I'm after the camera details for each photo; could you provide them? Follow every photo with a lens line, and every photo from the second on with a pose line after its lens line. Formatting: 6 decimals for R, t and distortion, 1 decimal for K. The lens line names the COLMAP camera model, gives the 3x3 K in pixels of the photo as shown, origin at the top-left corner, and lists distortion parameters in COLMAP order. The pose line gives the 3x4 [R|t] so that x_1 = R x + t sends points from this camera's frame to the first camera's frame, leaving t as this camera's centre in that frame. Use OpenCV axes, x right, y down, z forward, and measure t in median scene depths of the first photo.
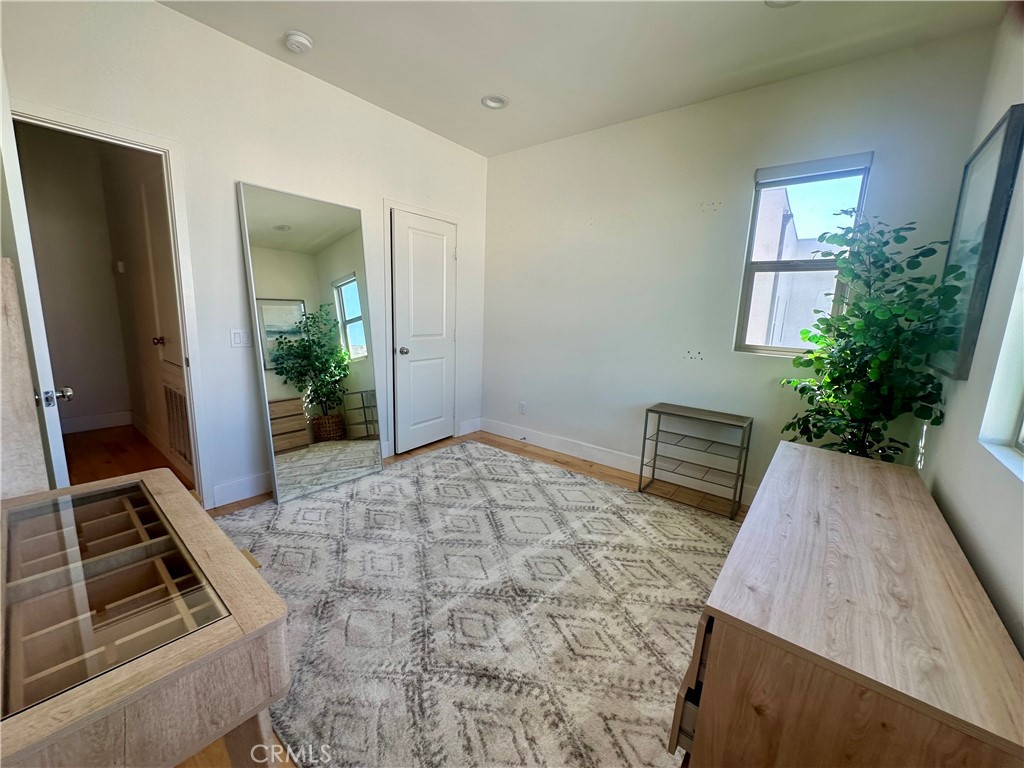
lens RADIAL K [[411.0, 0, 514.3], [0, 411.0, 384.3], [0, 0, 1]] dist [-0.006847, 0.001770]
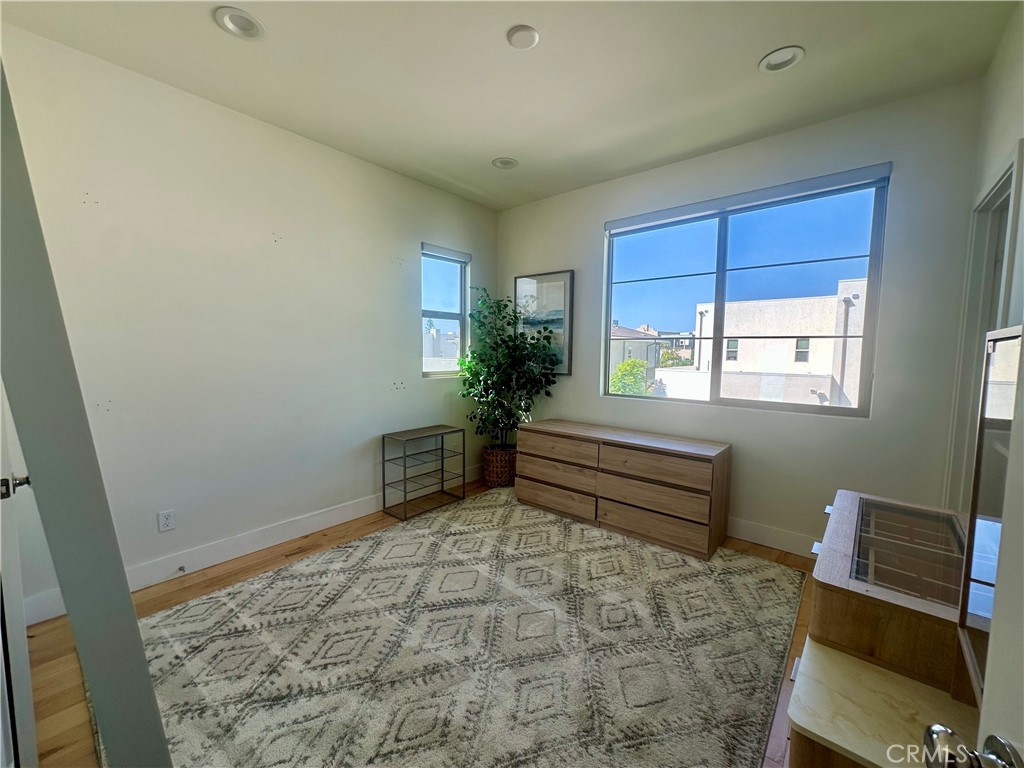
lens RADIAL K [[411.0, 0, 513.4], [0, 411.0, 382.9], [0, 0, 1]] dist [-0.006847, 0.001770]
pose [[0.027642, -0.117966, 0.992633, -0.781760], [0.169221, 0.979232, 0.111661, -0.172143], [-0.985190, 0.164888, 0.047030, 0.715442]]
